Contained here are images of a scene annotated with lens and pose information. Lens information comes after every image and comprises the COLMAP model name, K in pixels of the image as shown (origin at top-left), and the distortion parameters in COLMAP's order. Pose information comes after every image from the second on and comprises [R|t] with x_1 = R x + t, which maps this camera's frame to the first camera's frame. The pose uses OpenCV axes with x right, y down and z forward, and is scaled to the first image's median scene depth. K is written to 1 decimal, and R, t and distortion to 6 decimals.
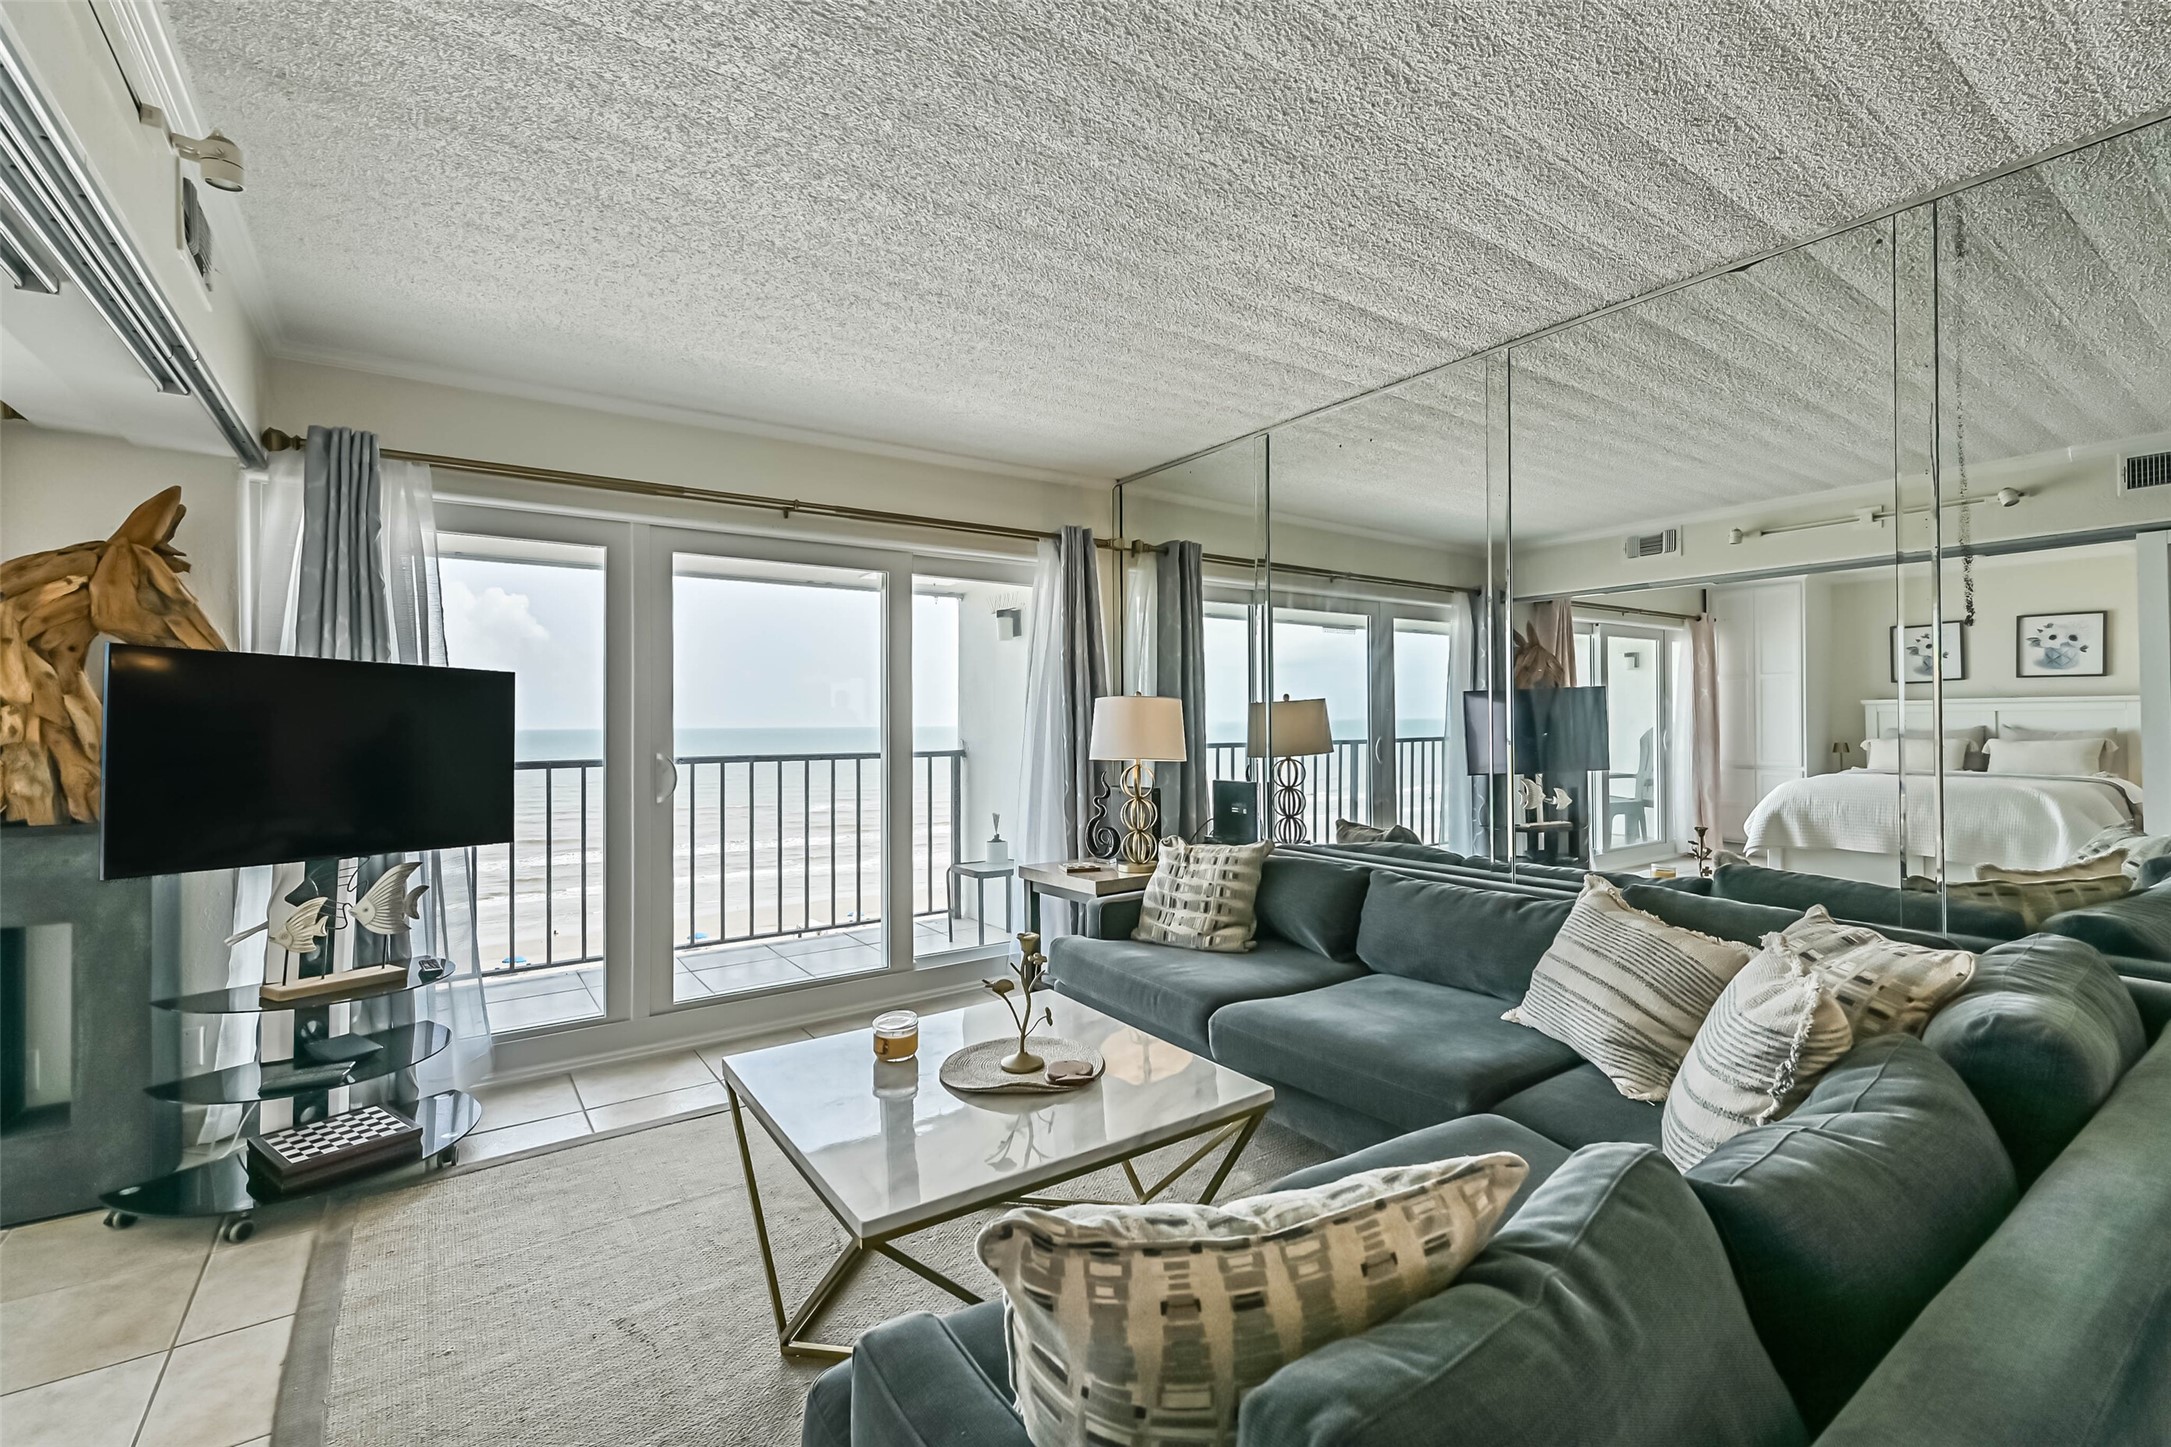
lens RADIAL K [[951.6, 0, 1098.1], [0, 951.6, 717.1], [0, 0, 1]] dist [0.011807, -0.000206]
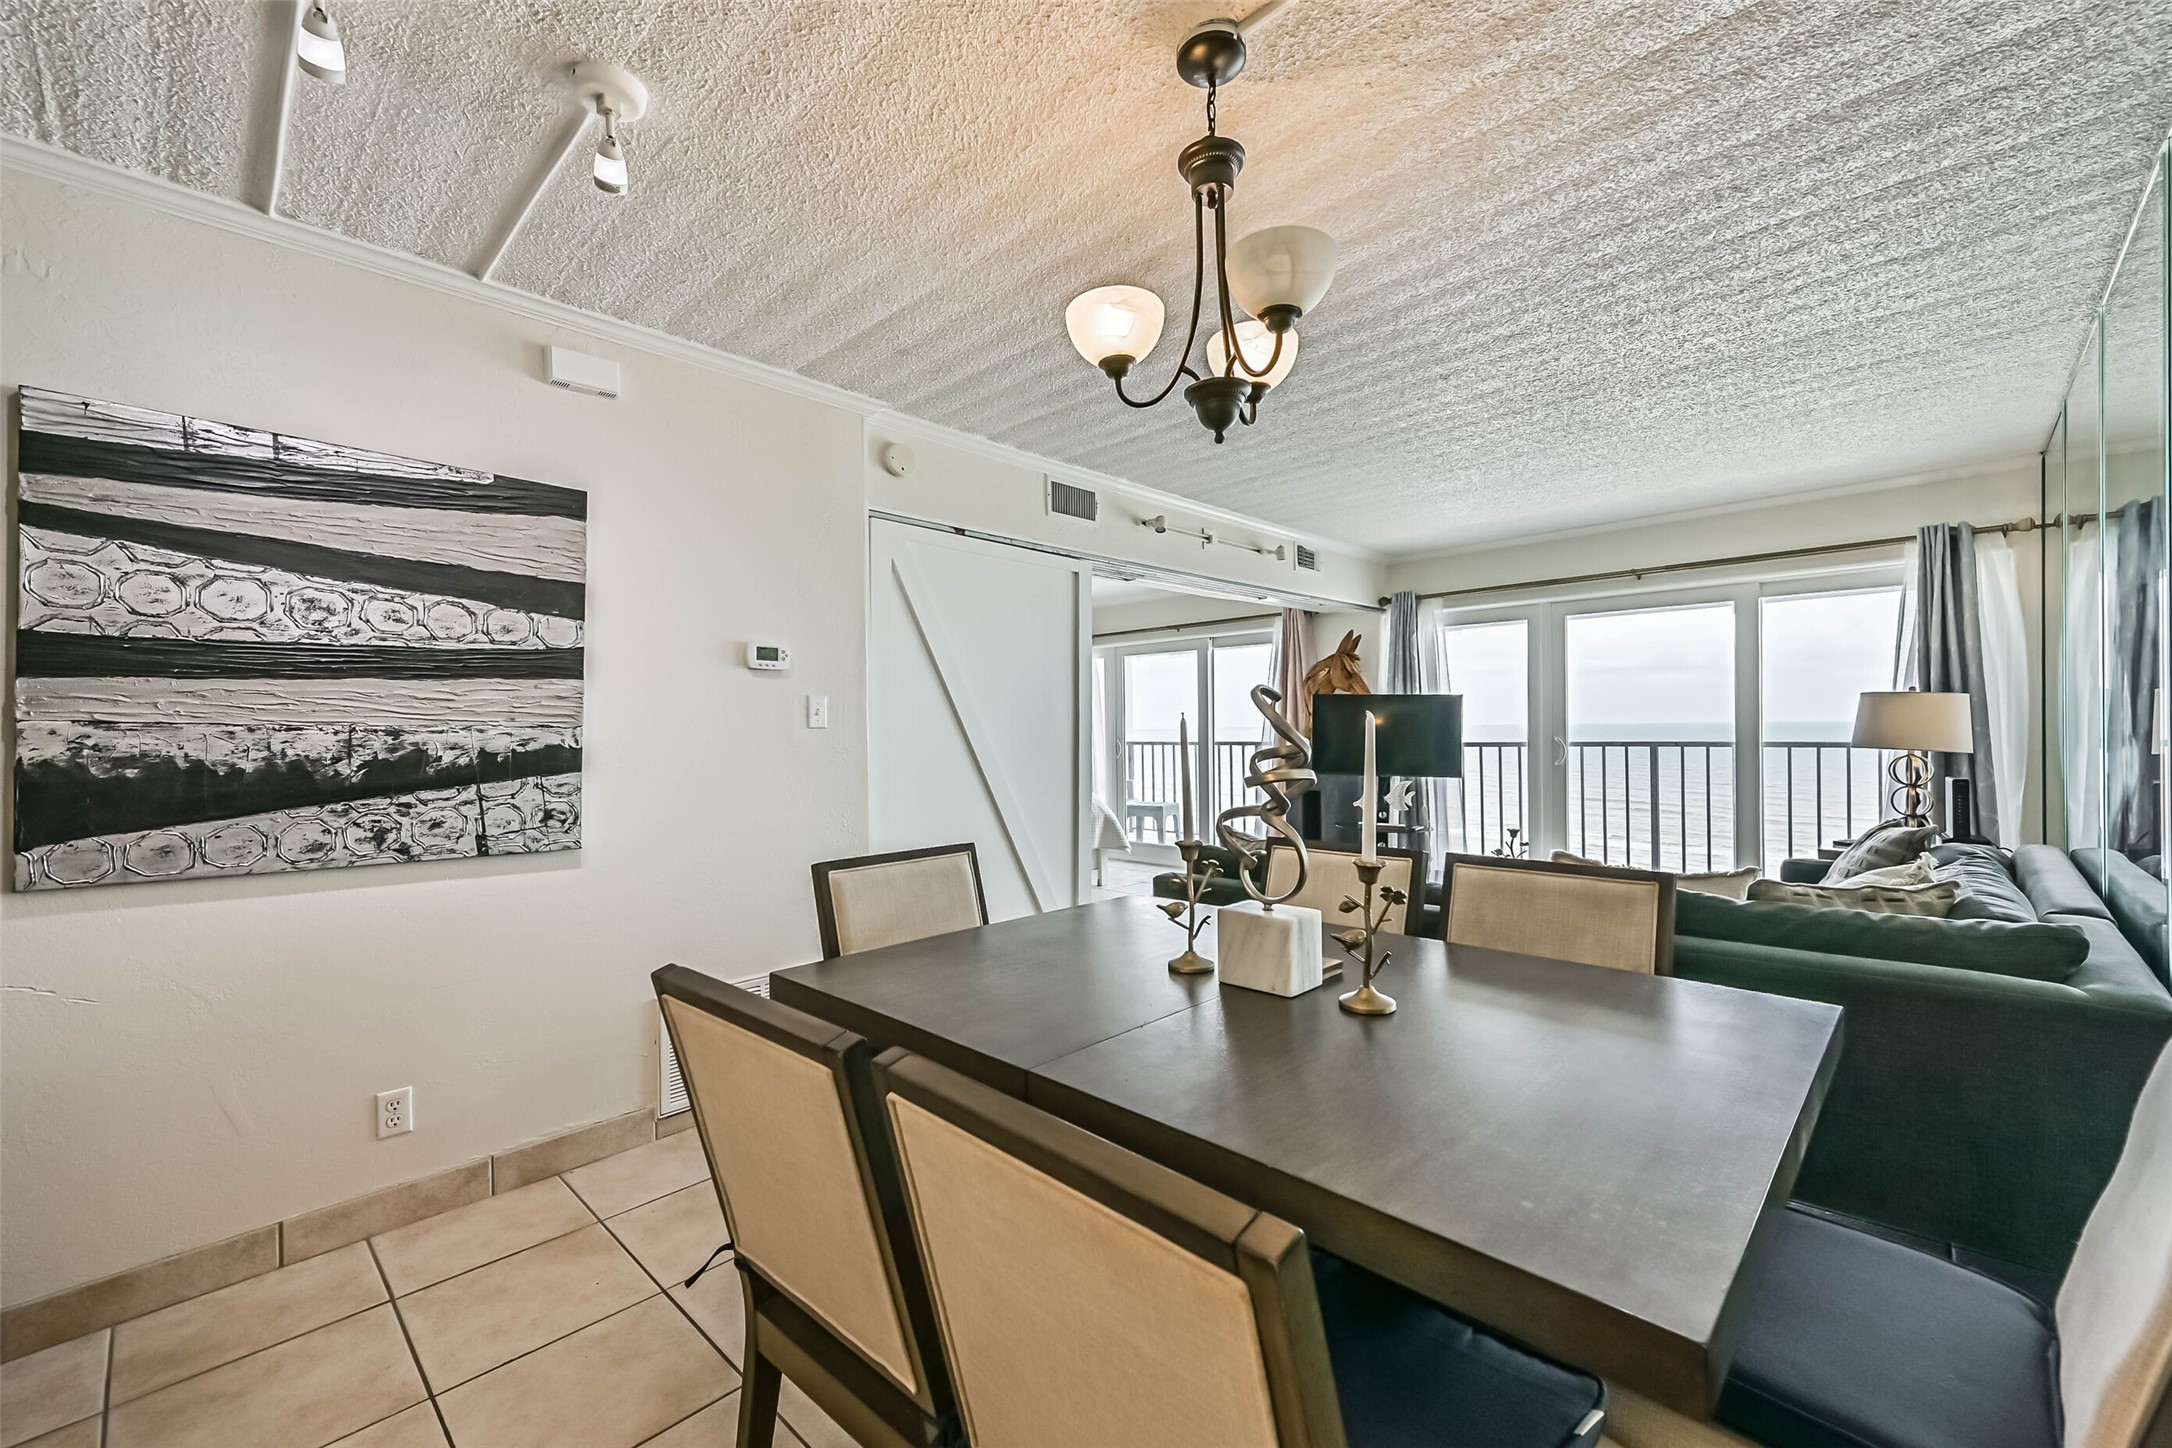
lens RADIAL K [[867.7, 0, 1097.4], [0, 867.7, 727.5], [0, 0, 1]] dist [0.017677, -0.003847]
pose [[0.199934, 0.005016, -0.979796, 1.119864], [0.017280, 0.999813, 0.008645, -0.005870], [0.979657, -0.018659, 0.199810, -0.138118]]
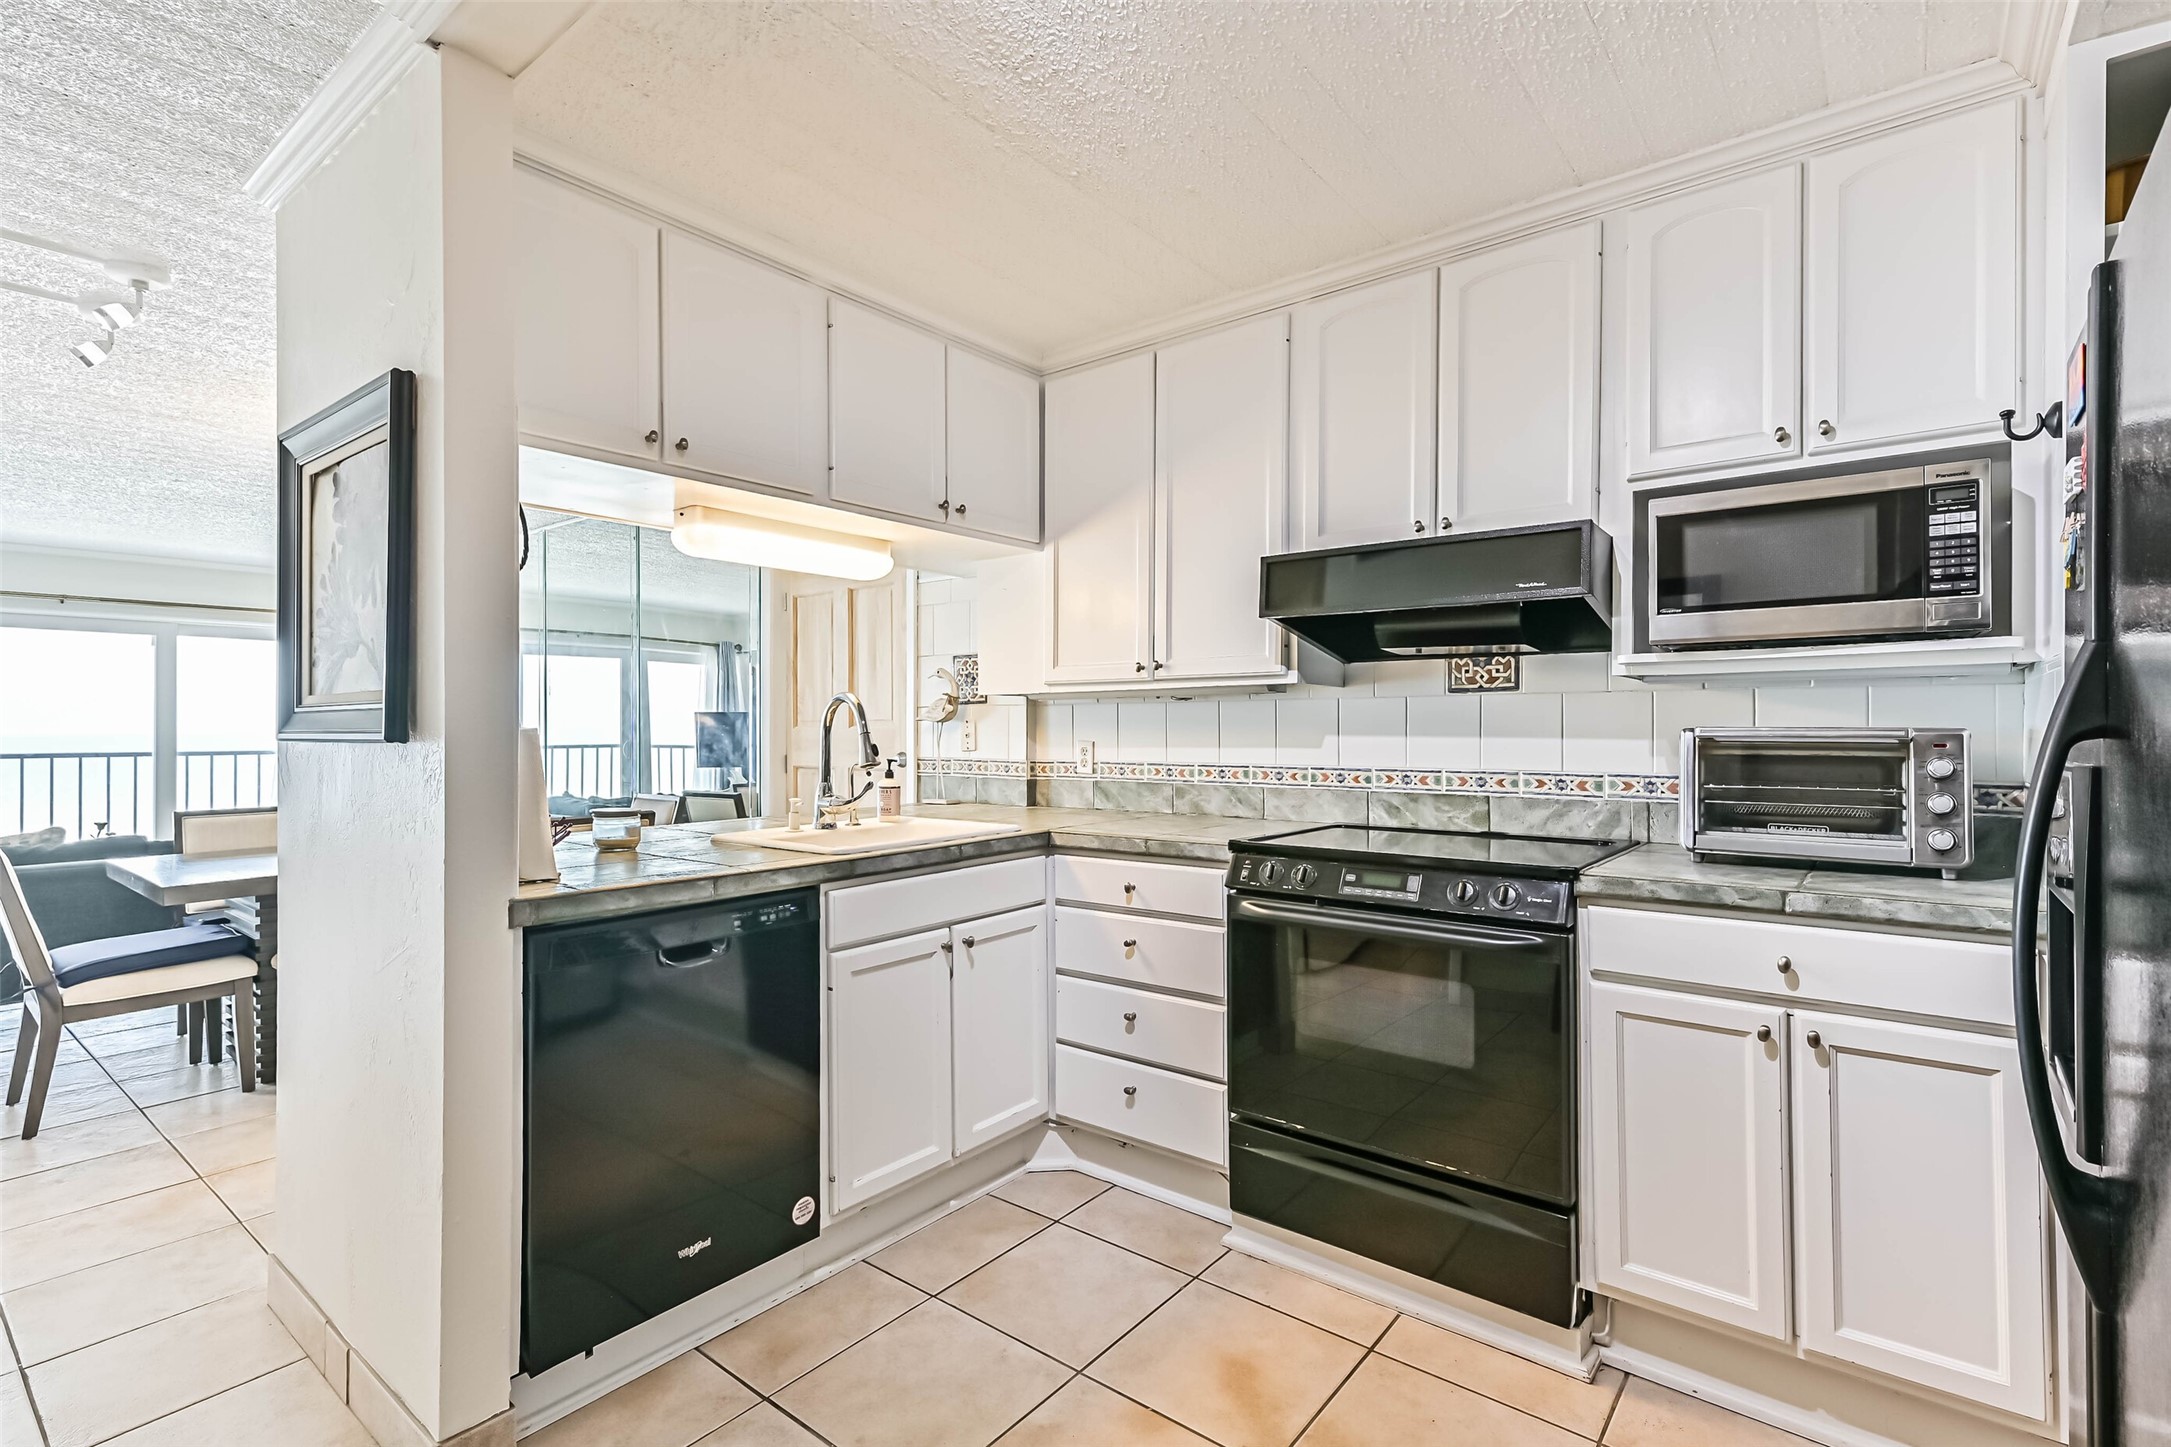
lens RADIAL K [[1005.3, 0, 1090.2], [0, 1005.3, 725.4], [0, 0, 1]] dist [0.033254, -0.012771]
pose [[0.961040, 0.005836, 0.276347, 1.153030], [-0.006331, 0.999980, 0.000899, -0.019341], [-0.276336, -0.002614, 0.961057, -1.528324]]
